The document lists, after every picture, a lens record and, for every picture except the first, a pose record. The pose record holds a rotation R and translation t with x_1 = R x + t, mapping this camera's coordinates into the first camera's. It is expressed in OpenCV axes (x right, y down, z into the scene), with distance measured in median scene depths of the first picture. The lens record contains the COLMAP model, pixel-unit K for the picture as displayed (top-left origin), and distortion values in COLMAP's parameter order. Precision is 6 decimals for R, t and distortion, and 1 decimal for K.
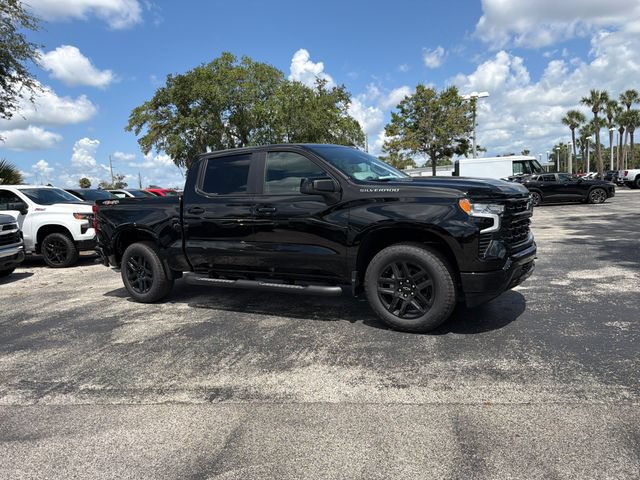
lens RADIAL K [[449.1, 0, 317.9], [0, 449.1, 259.1], [0, 0, 1]] dist [0.030642, -0.037342]
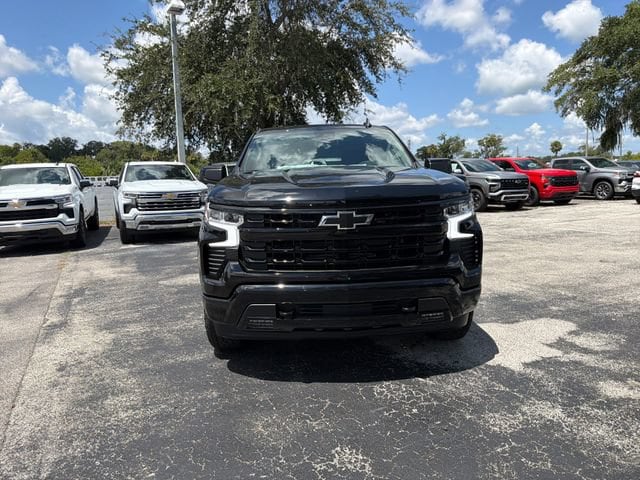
lens RADIAL K [[449.1, 0, 317.9], [0, 449.1, 259.1], [0, 0, 1]] dist [0.030642, -0.037342]
pose [[0.565008, 0.193408, -0.802097, 0.145282], [-0.128944, 0.980891, 0.145691, -0.023191], [0.814947, 0.021109, 0.579150, 0.092601]]
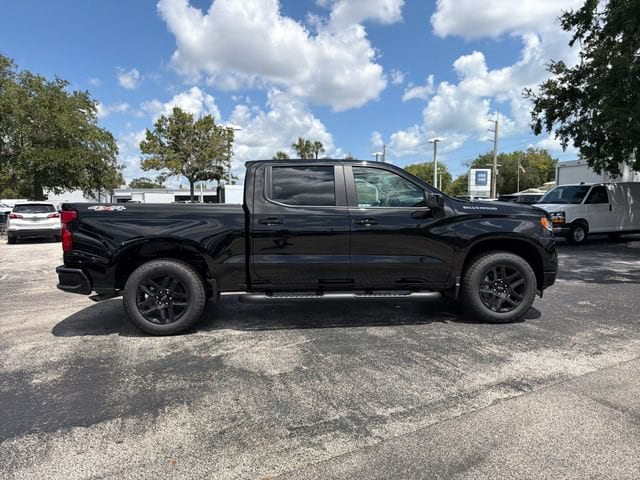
lens RADIAL K [[449.8, 0, 318.1], [0, 449.8, 254.8], [0, 0, 1]] dist [0.025914, -0.032146]
pose [[0.803619, -0.010529, 0.595051, -0.136887], [0.048425, 0.997685, -0.047744, 0.001371], [-0.593171, 0.067183, 0.802268, 0.042126]]
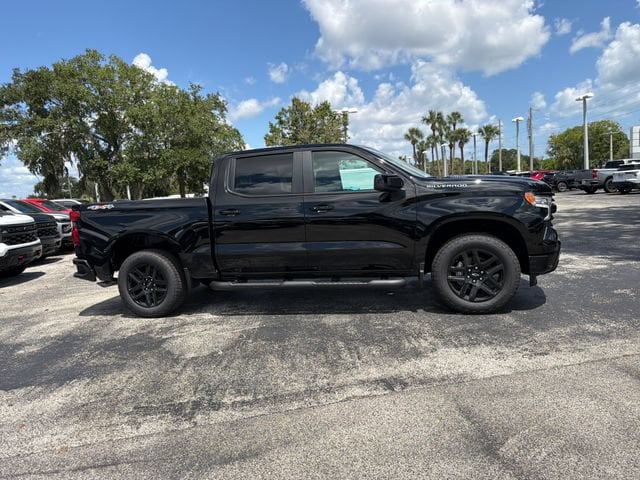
lens RADIAL K [[449.1, 0, 317.9], [0, 449.1, 259.1], [0, 0, 1]] dist [0.030642, -0.037342]
pose [[0.949785, -0.053755, 0.308252, -0.073376], [0.060715, 0.998070, -0.013024, 0.002713], [-0.306957, 0.031086, 0.951216, 0.009324]]
